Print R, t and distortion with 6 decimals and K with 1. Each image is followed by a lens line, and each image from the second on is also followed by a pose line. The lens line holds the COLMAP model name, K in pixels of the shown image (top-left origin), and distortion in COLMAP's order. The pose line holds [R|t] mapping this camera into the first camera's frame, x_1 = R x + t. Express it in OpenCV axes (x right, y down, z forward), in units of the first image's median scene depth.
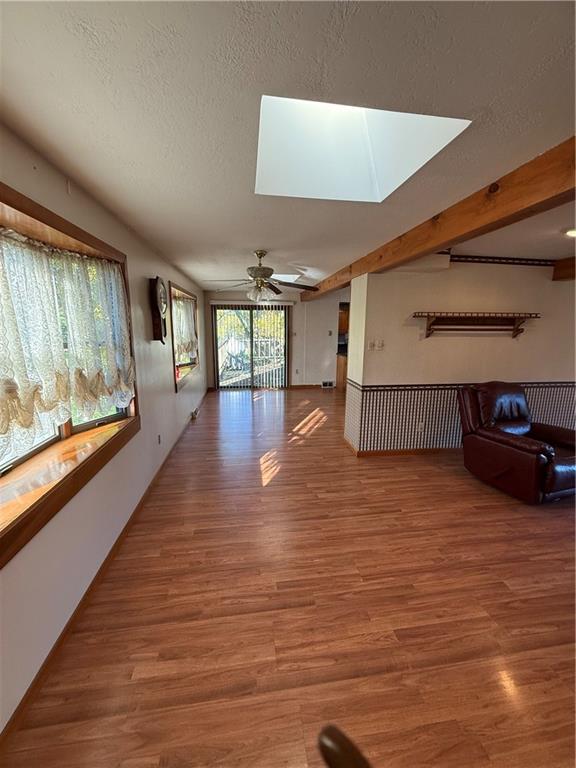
lens RADIAL K [[310.1, 0, 288.8], [0, 310.1, 384.4], [0, 0, 1]] dist [0.002964, -0.000011]
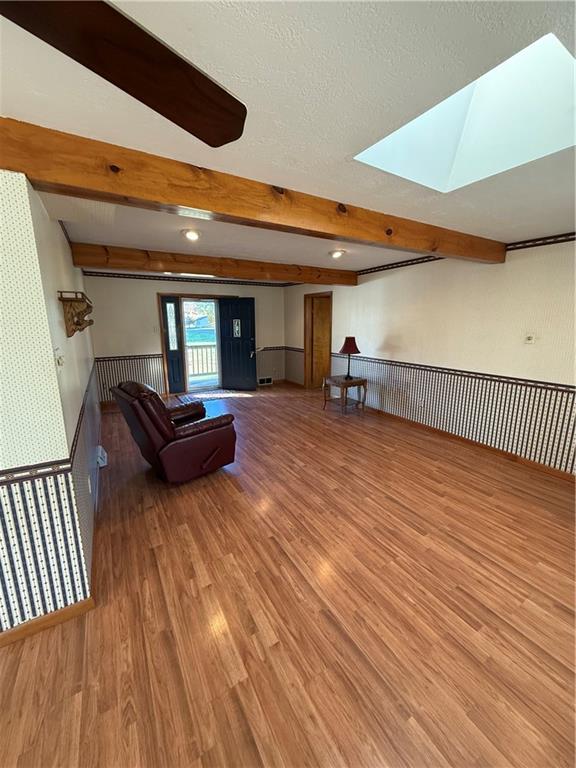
lens RADIAL K [[310.1, 0, 284.2], [0, 310.1, 382.1], [0, 0, 1]] dist [0.002964, -0.000011]
pose [[-0.398802, -0.194683, 0.896134, -0.408031], [0.170957, 0.944291, 0.281225, -0.278378], [-0.900961, 0.265354, -0.343303, 1.435271]]
